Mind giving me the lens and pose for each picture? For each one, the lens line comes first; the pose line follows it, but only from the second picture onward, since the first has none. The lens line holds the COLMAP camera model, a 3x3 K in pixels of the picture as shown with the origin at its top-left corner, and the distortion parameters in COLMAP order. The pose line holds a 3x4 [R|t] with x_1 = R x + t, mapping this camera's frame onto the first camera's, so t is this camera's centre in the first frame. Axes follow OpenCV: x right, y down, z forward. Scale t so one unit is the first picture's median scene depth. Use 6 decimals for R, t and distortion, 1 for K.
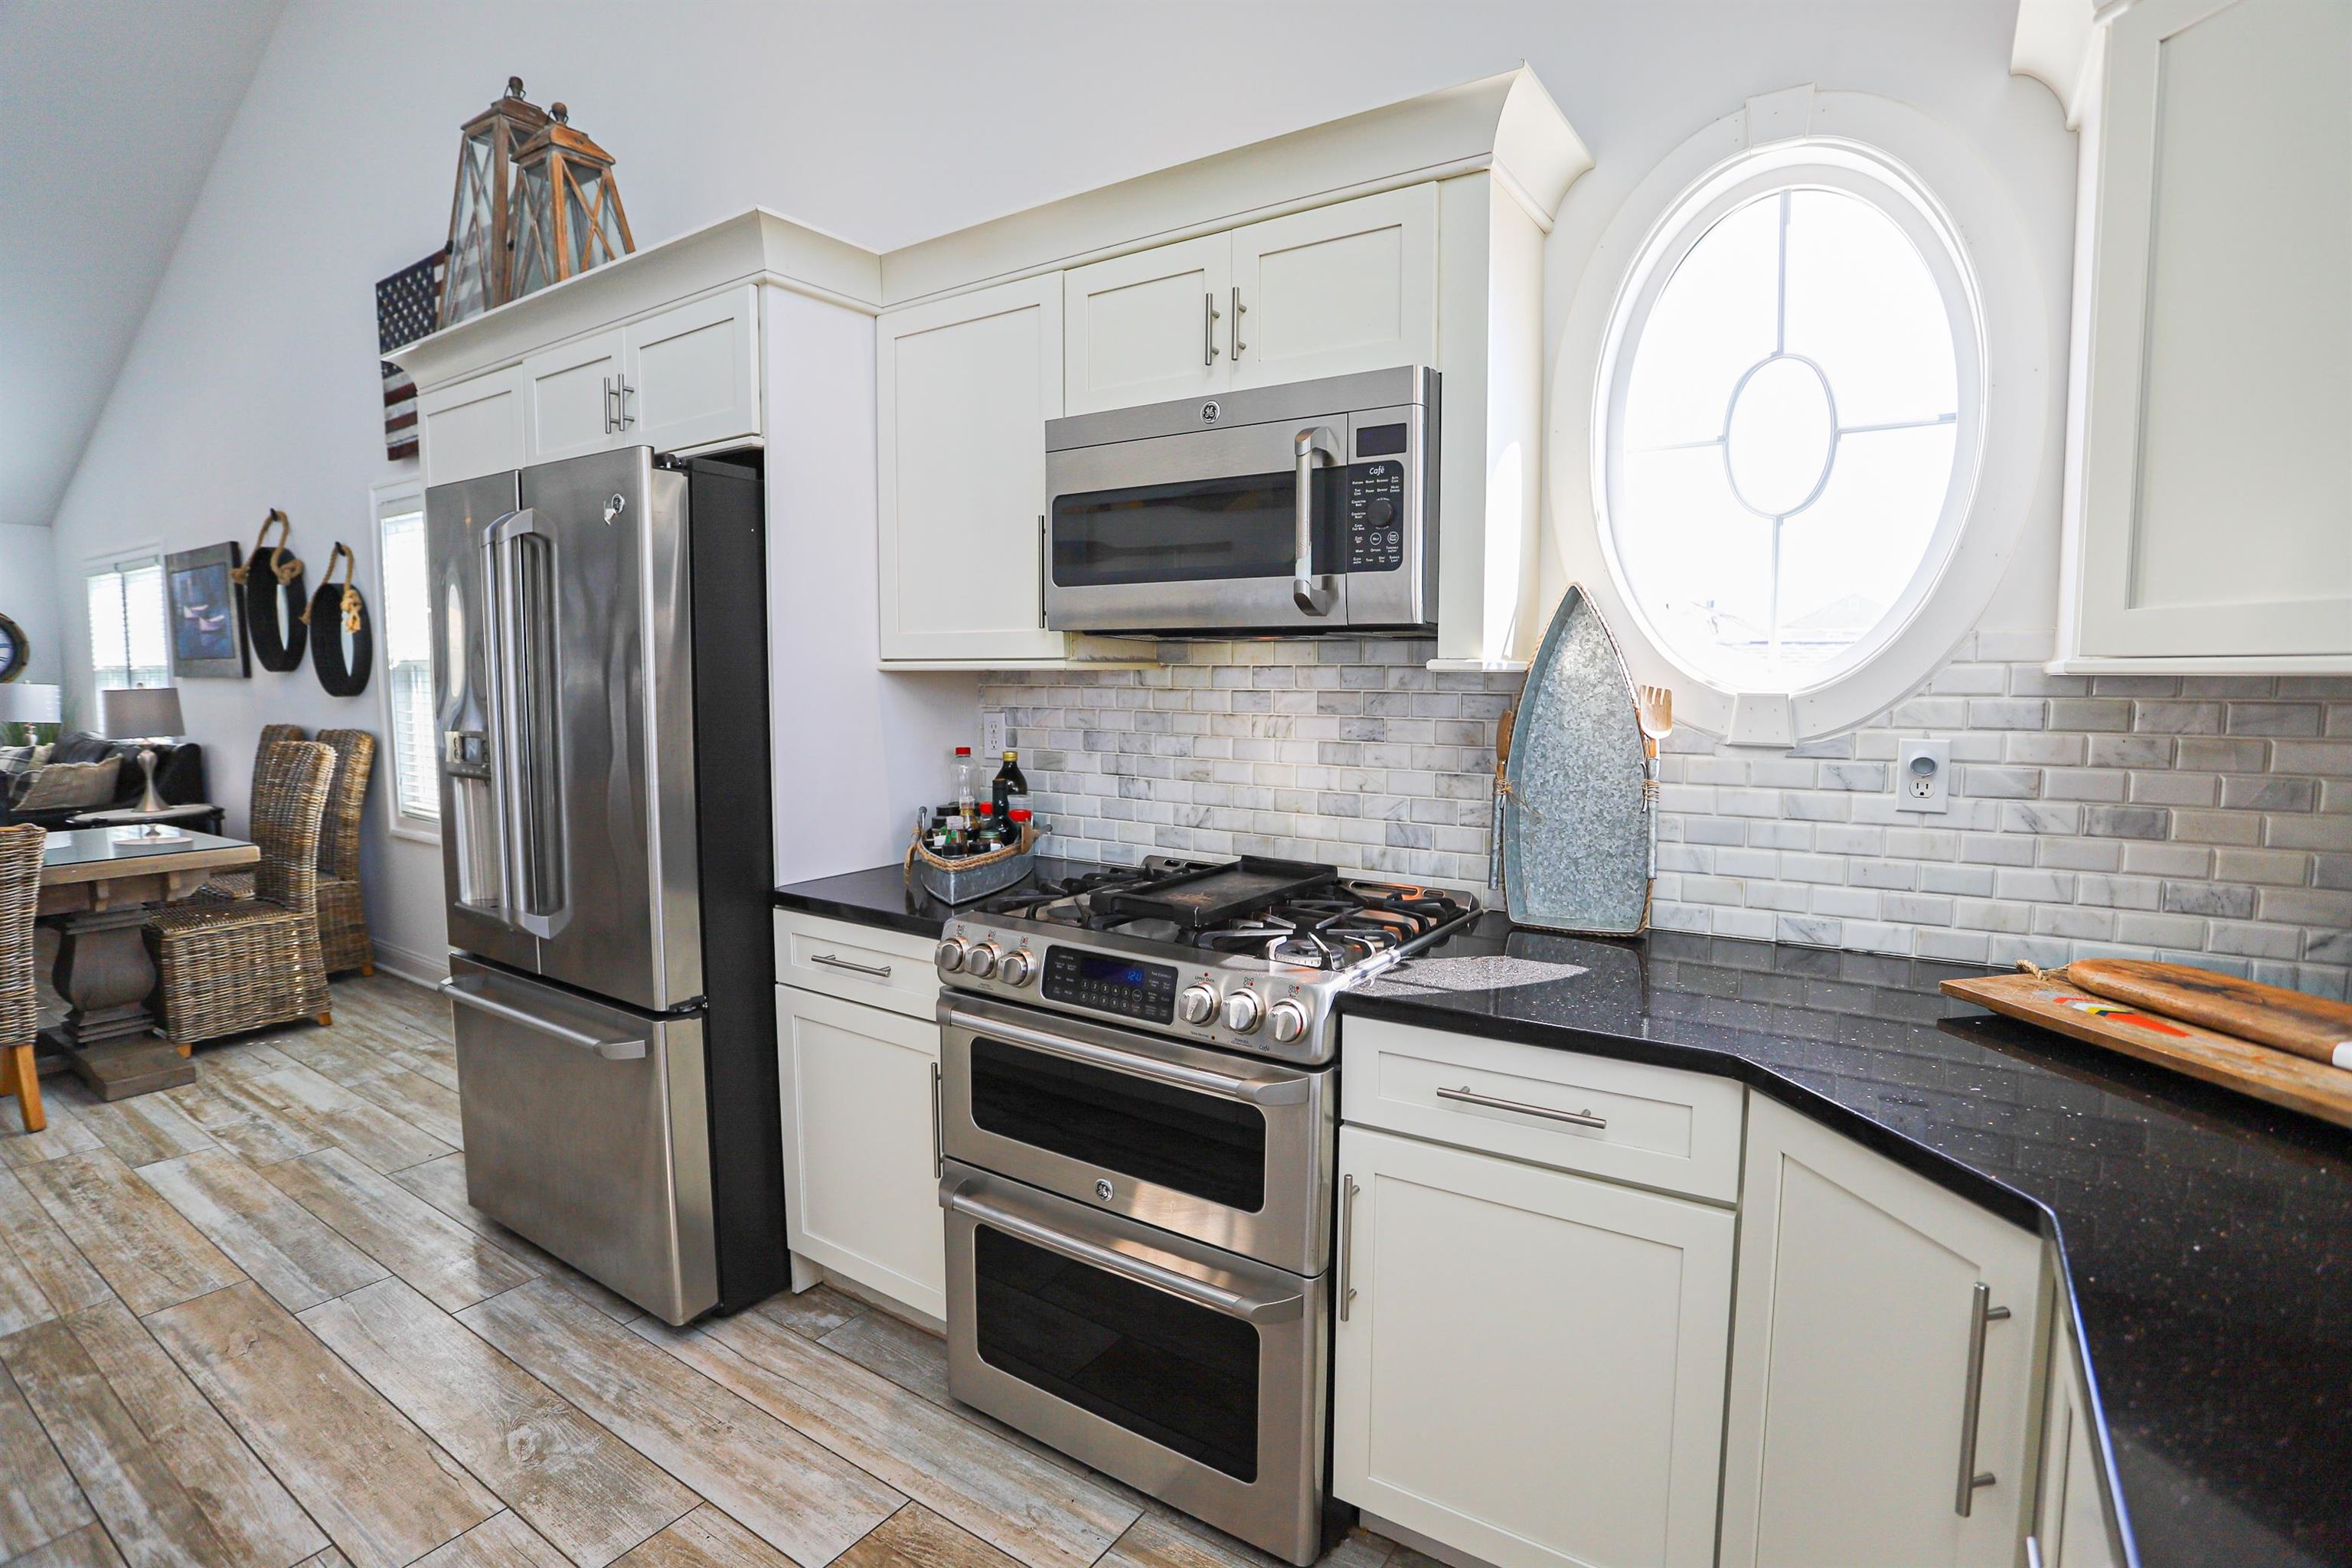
lens RADIAL K [[1149.3, 0, 1181.6], [0, 1149.3, 772.0], [0, 0, 1]] dist [-0.063951, 0.020719]
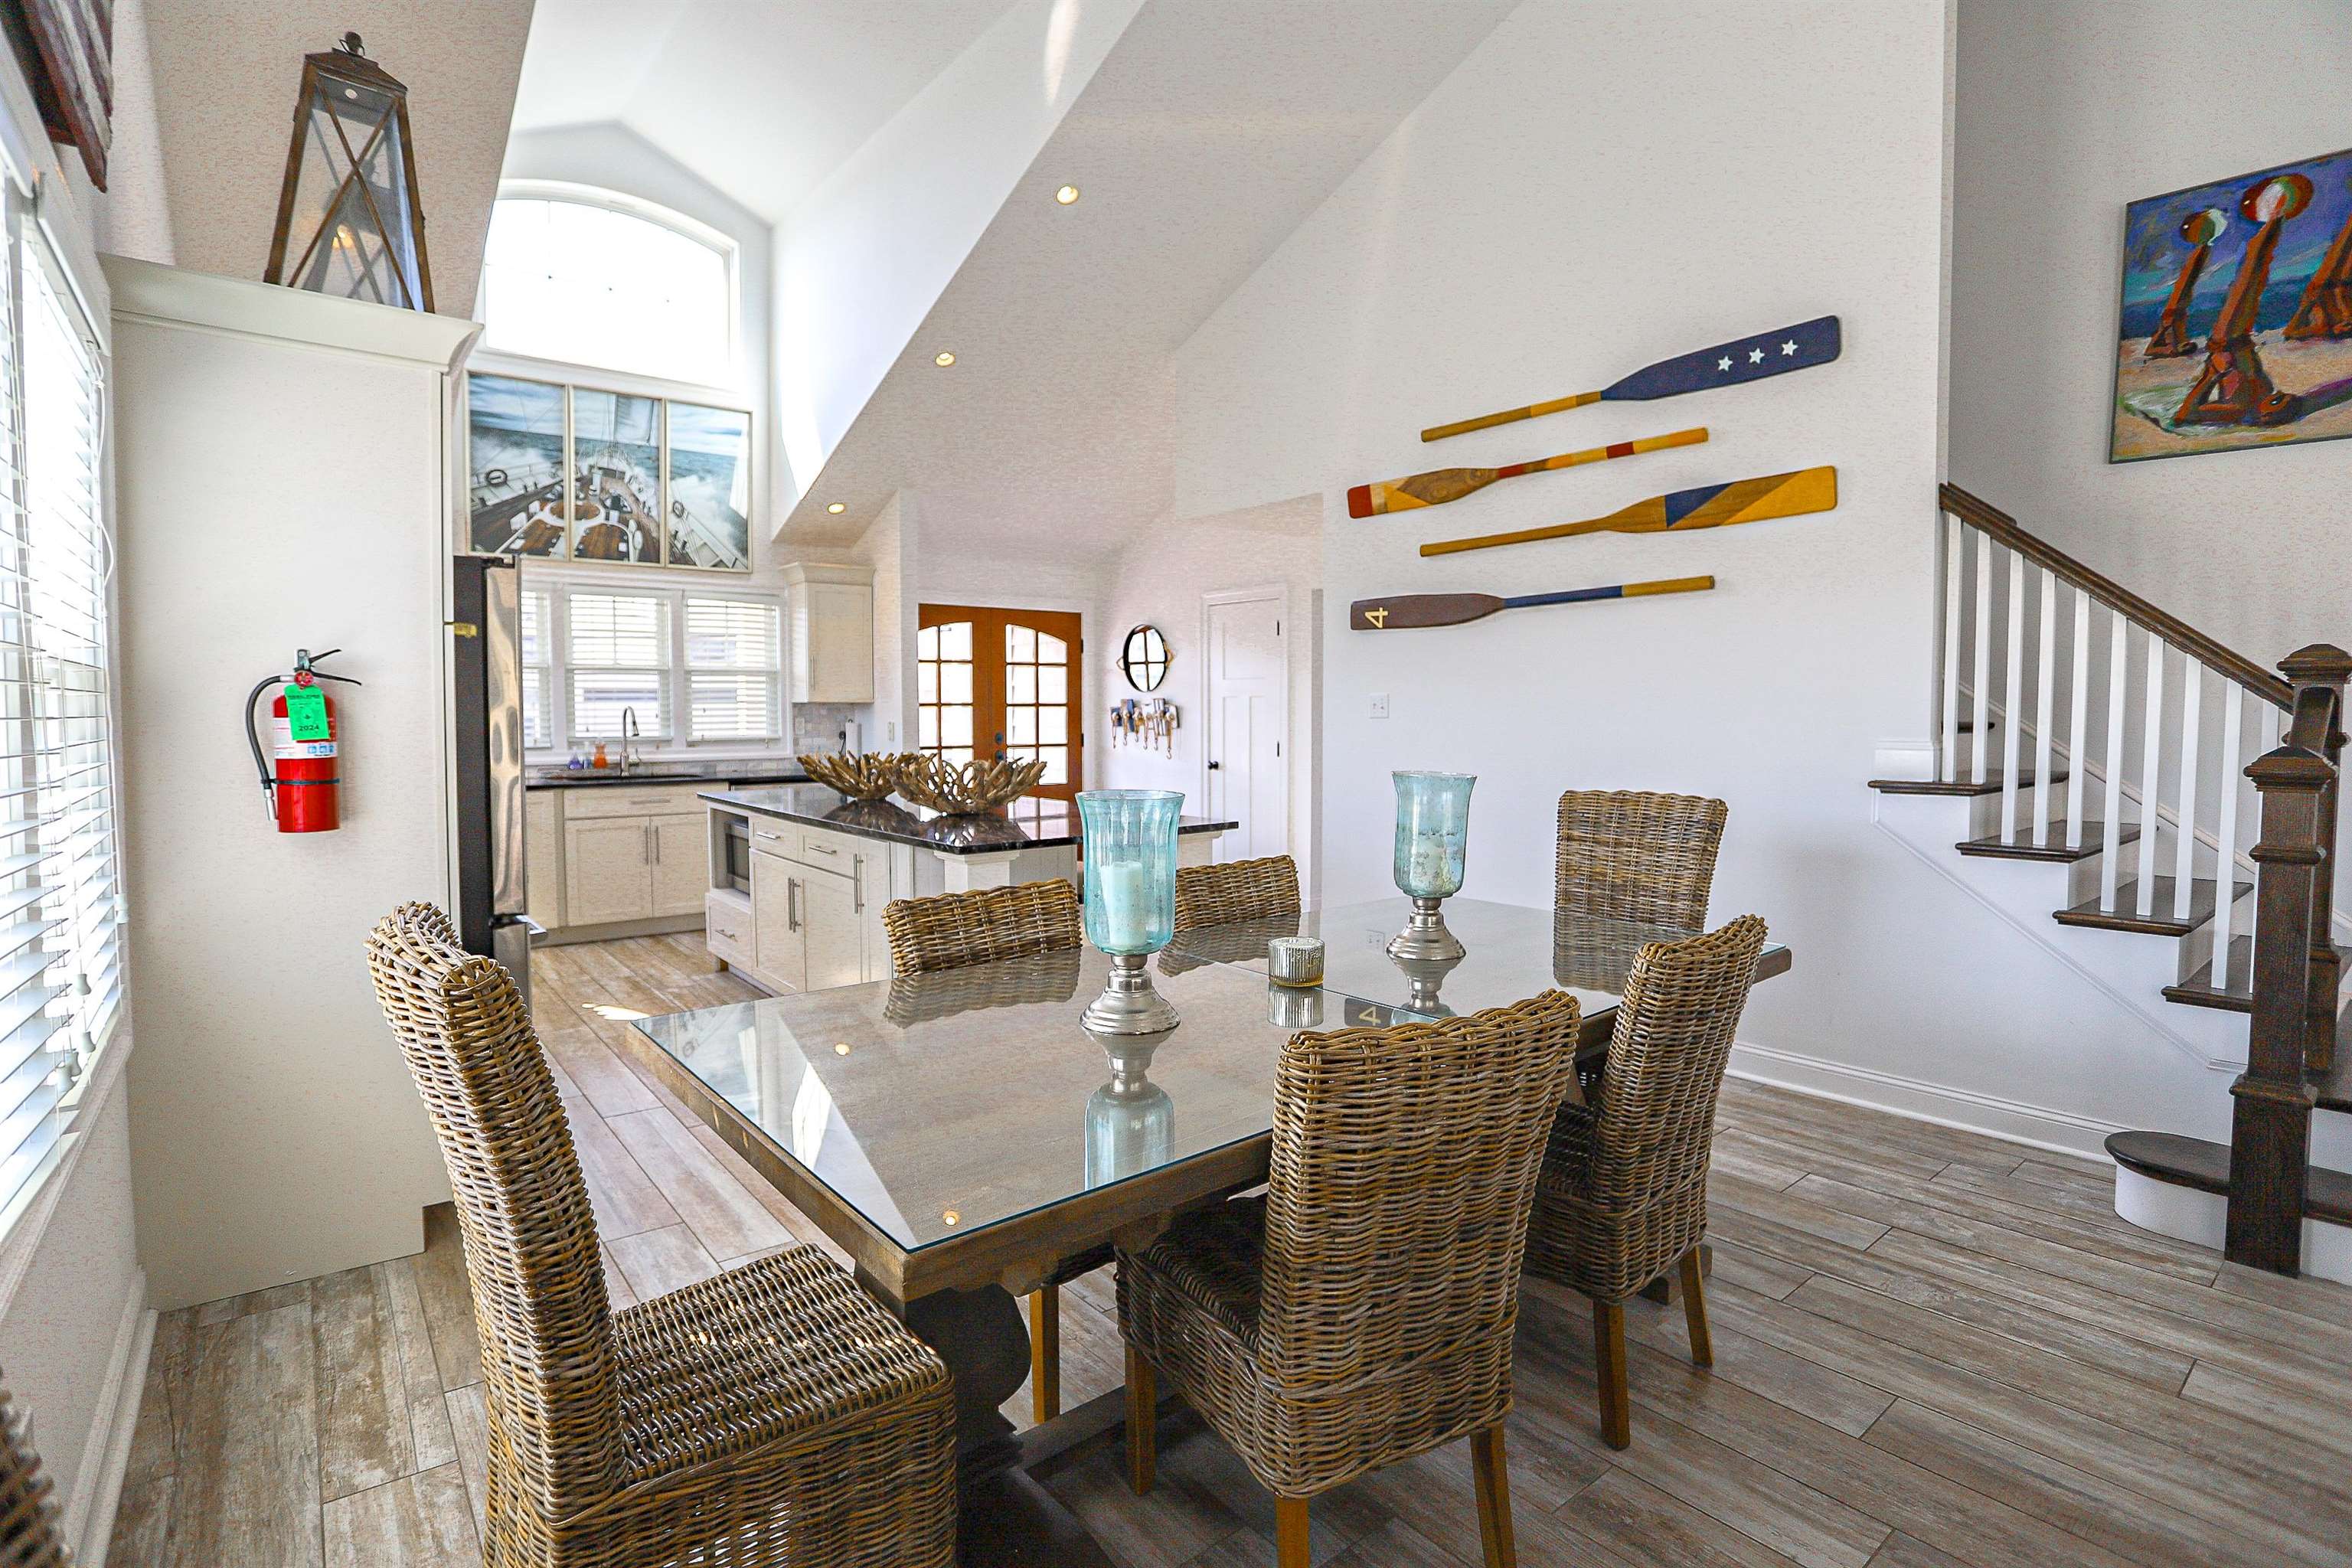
lens RADIAL K [[1149.3, 0, 1165.0], [0, 1149.3, 762.7], [0, 0, 1]] dist [-0.063951, 0.020719]
pose [[-0.955212, -0.015663, 0.295508, -2.072487], [0.025391, 0.990577, 0.134579, -0.203135], [-0.294831, 0.136055, -0.945814, 2.378606]]
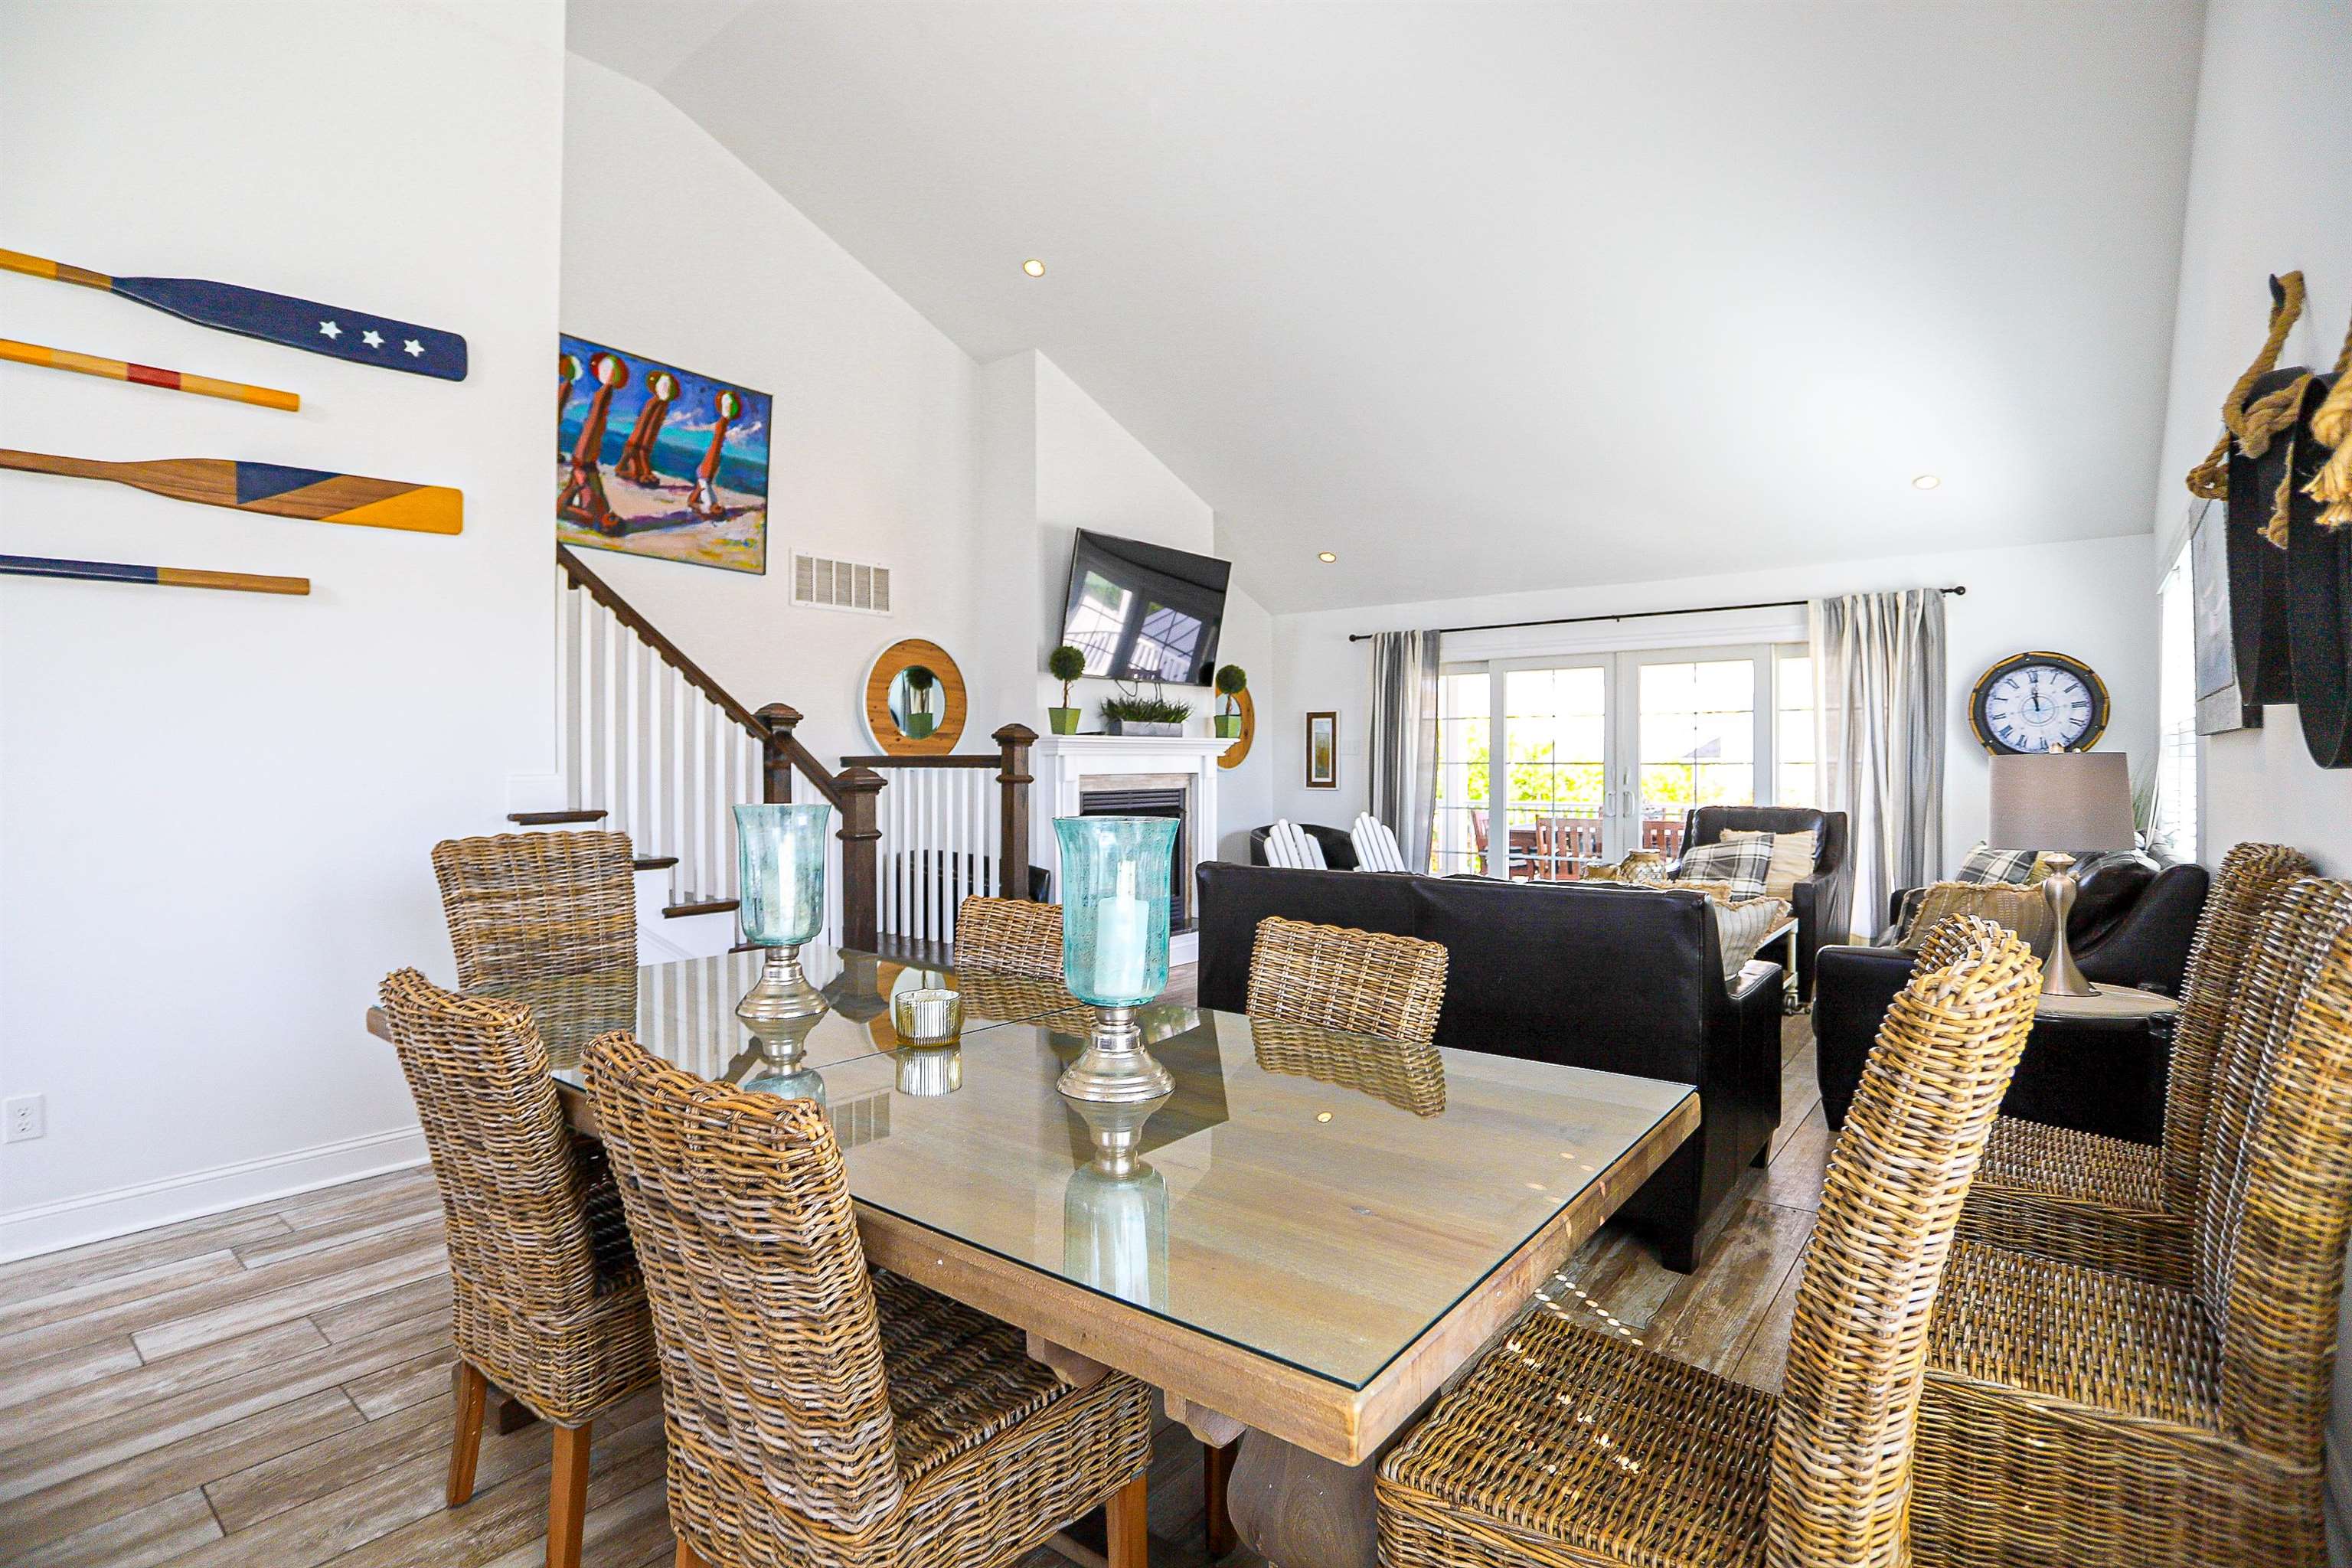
lens RADIAL K [[1149.3, 0, 1186.6], [0, 1149.3, 767.9], [0, 0, 1]] dist [-0.063951, 0.020719]
pose [[-0.067978, 0.004764, -0.997675, -1.015755], [-0.084459, 0.996372, 0.010513, -0.101736], [0.994105, 0.084977, -0.067329, 1.634570]]
